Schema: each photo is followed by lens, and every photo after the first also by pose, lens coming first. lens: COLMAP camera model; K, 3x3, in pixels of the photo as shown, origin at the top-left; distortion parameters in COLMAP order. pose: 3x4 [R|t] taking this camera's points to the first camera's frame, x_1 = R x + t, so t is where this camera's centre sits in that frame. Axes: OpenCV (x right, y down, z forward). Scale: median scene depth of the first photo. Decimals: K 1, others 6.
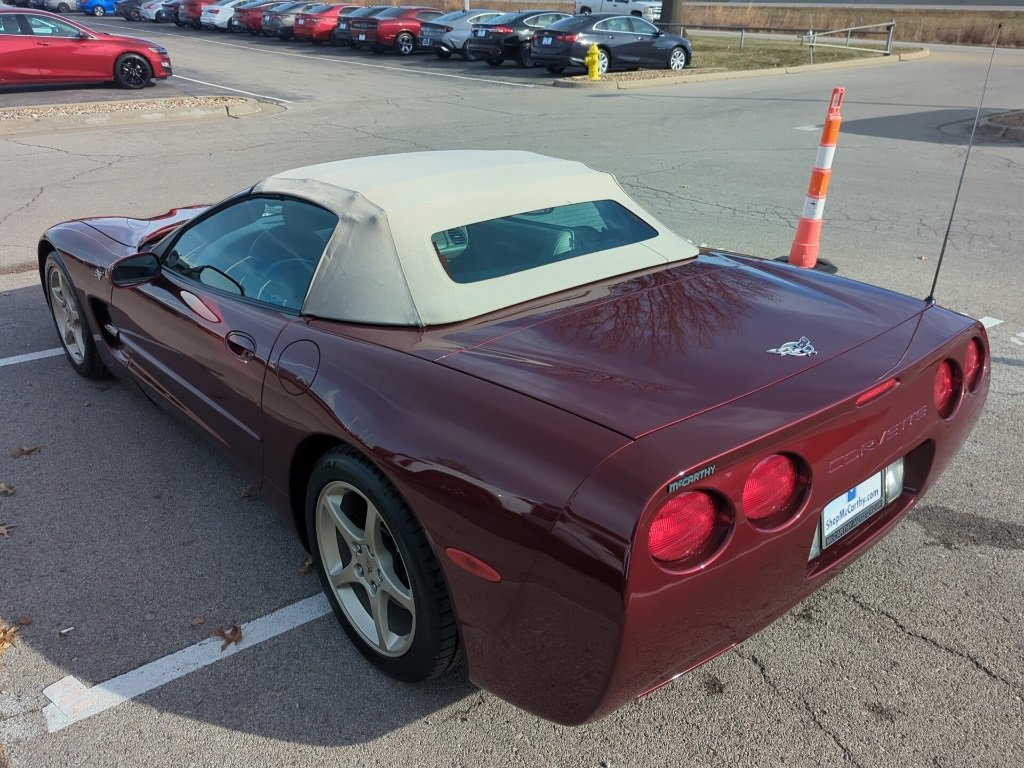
lens RADIAL K [[817.4, 0, 507.9], [0, 817.4, 387.3], [0, 0, 1]] dist [0.056856, -0.050514]
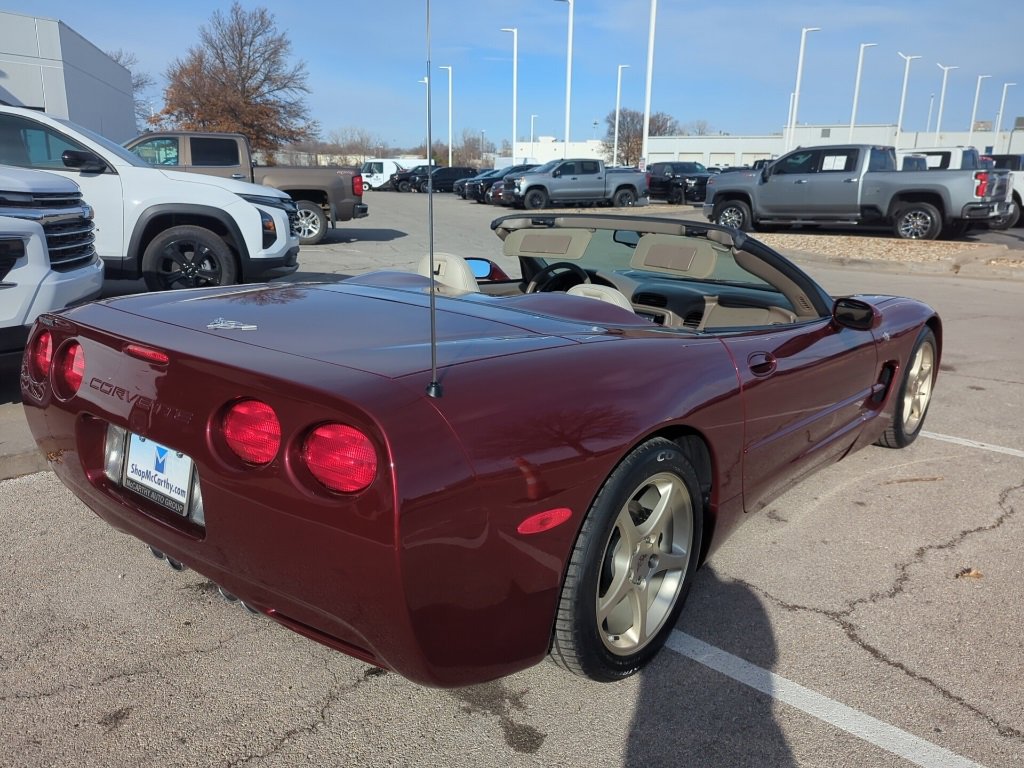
lens RADIAL K [[817.4, 0, 507.9], [0, 817.4, 387.3], [0, 0, 1]] dist [0.056856, -0.050514]
pose [[0.162008, 0.241558, -0.956767, 0.359887], [-0.425657, 0.891840, 0.153090, -0.072394], [0.890264, 0.382453, 0.247306, 0.278800]]
